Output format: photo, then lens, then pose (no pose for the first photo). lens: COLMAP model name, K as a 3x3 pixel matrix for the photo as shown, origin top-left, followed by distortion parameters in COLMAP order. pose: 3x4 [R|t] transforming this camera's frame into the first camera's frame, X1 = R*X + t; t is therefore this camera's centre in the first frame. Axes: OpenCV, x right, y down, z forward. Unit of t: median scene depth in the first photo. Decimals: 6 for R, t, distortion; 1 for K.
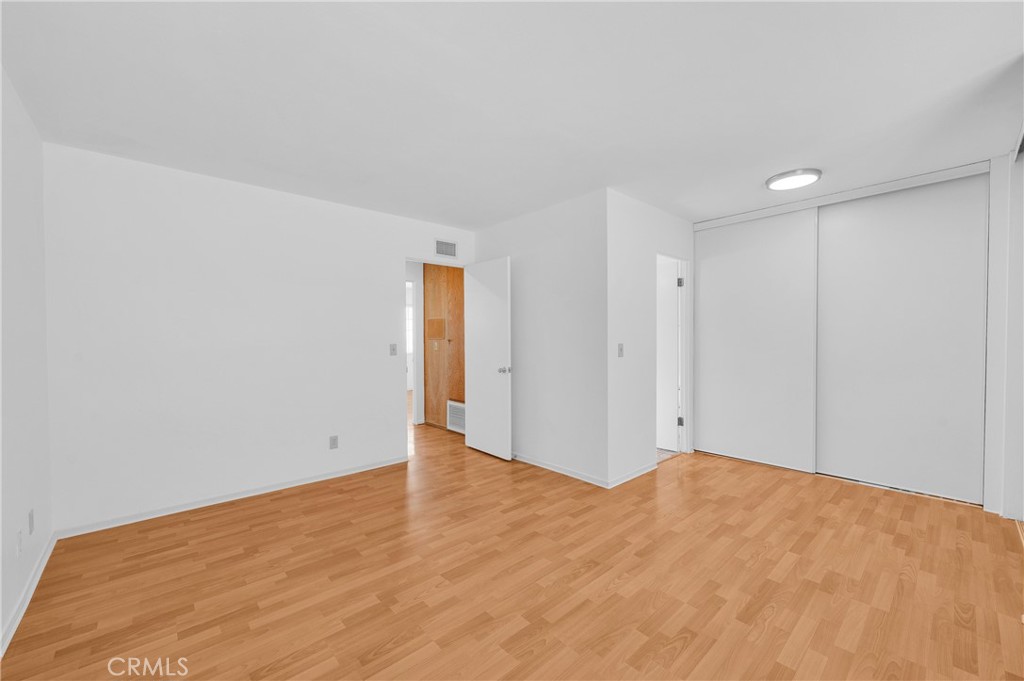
lens RADIAL K [[406.7, 0, 513.0], [0, 406.7, 343.2], [0, 0, 1]] dist [-0.000597, -0.000151]
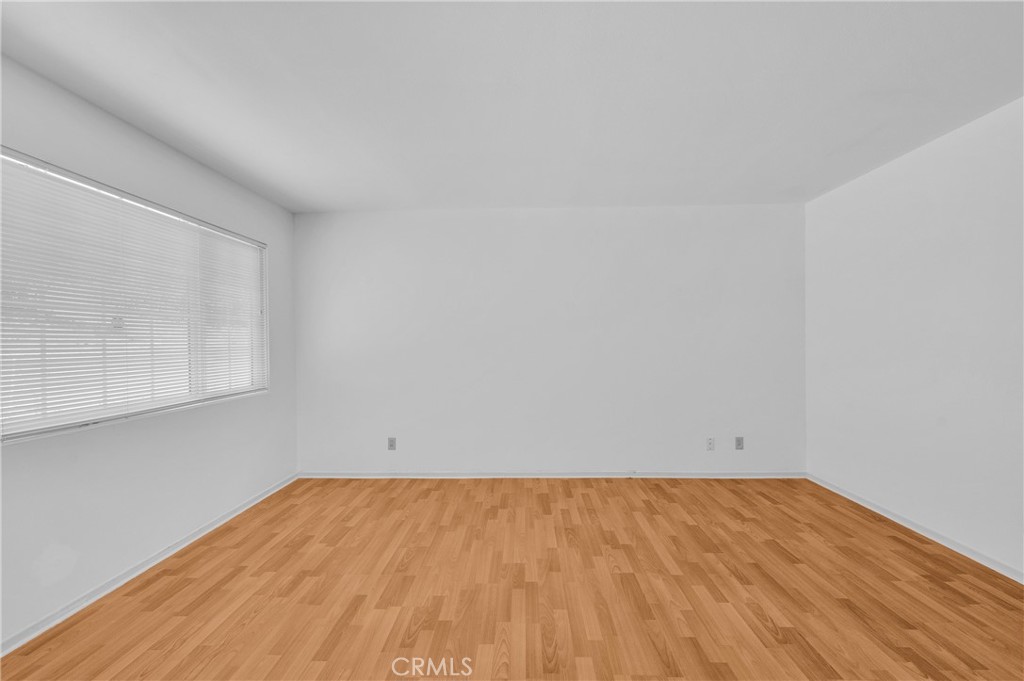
lens RADIAL K [[406.7, 0, 513.0], [0, 406.7, 343.2], [0, 0, 1]] dist [-0.000597, -0.000151]
pose [[-0.682174, 0.014275, -0.731051, 0.753338], [0.003117, 0.999857, 0.016615, -0.027920], [0.731183, 0.009055, -0.682121, 1.440751]]
